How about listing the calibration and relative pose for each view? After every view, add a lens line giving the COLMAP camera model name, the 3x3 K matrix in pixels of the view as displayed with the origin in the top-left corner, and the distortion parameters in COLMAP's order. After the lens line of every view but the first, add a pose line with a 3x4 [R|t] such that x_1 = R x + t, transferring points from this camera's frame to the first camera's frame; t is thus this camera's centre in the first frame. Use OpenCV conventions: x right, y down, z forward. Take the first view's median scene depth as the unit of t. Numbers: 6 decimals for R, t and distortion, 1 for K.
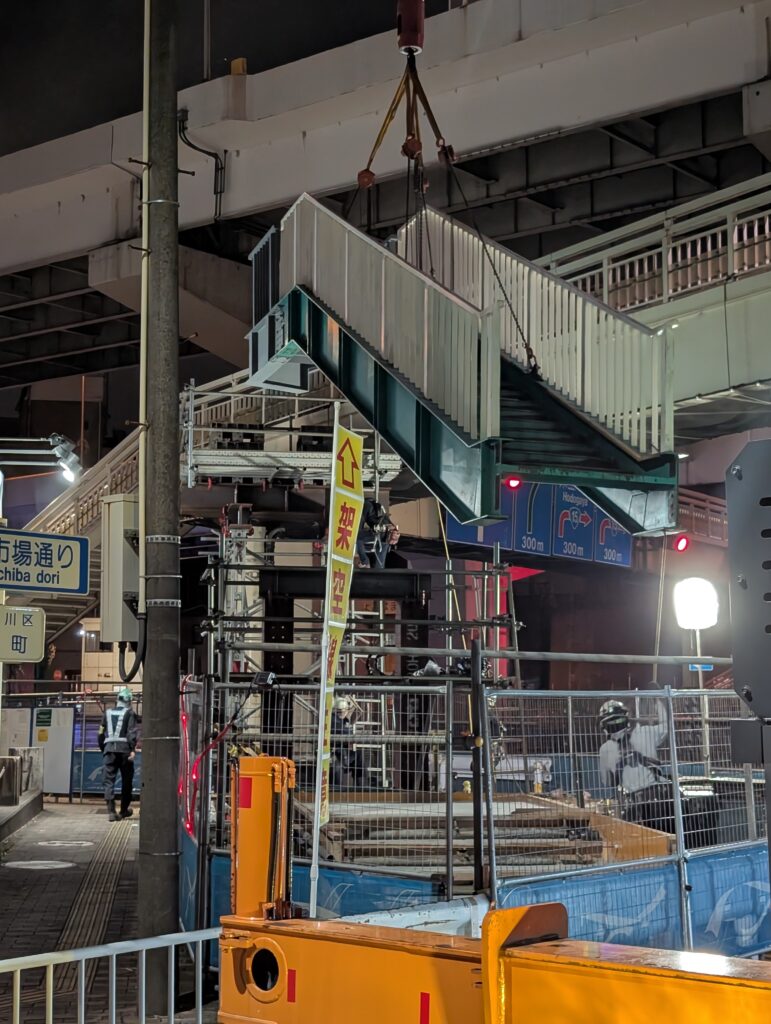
lens RADIAL K [[1609.6, 0, 421.2], [0, 1609.6, 513.8], [0, 0, 1]] dist [0.054364, 0.028239]
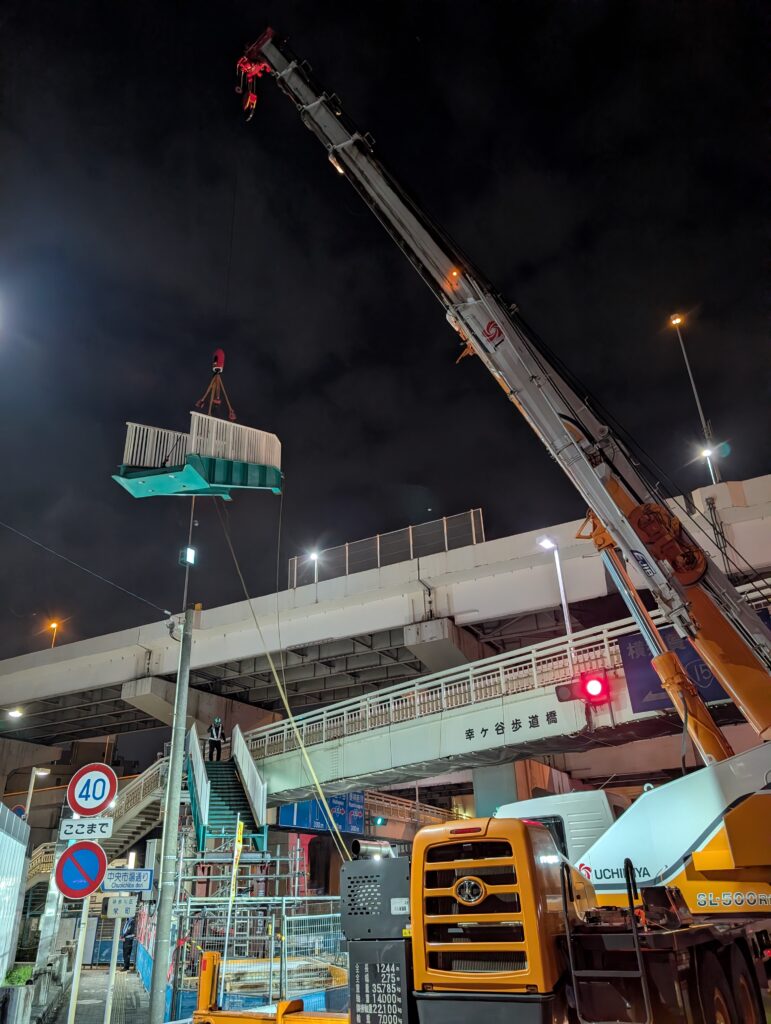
lens RADIAL K [[743.4, 0, 385.5], [0, 743.4, 512.0], [0, 0, 1]] dist [0.006858, -0.002391]
pose [[0.989370, 0.037983, 0.140371, 0.000716], [0.013933, 0.936086, -0.351496, -0.023474], [-0.144750, 0.349716, 0.925606, -0.119479]]
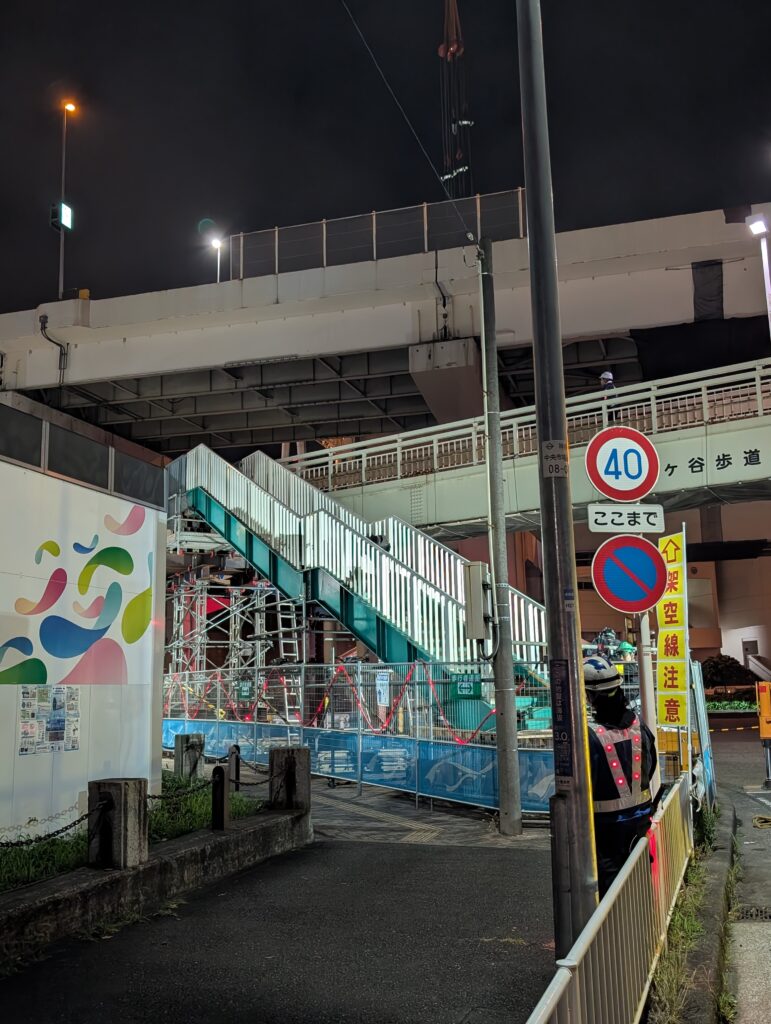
lens RADIAL K [[945.9, 0, 387.5], [0, 945.9, 534.5], [0, 0, 1]] dist [0.232788, -0.653300]
pose [[0.935641, 0.035245, 0.351189, -0.192181], [-0.021029, 0.998801, -0.044213, 0.001954], [-0.352326, 0.033982, 0.935260, -0.010400]]
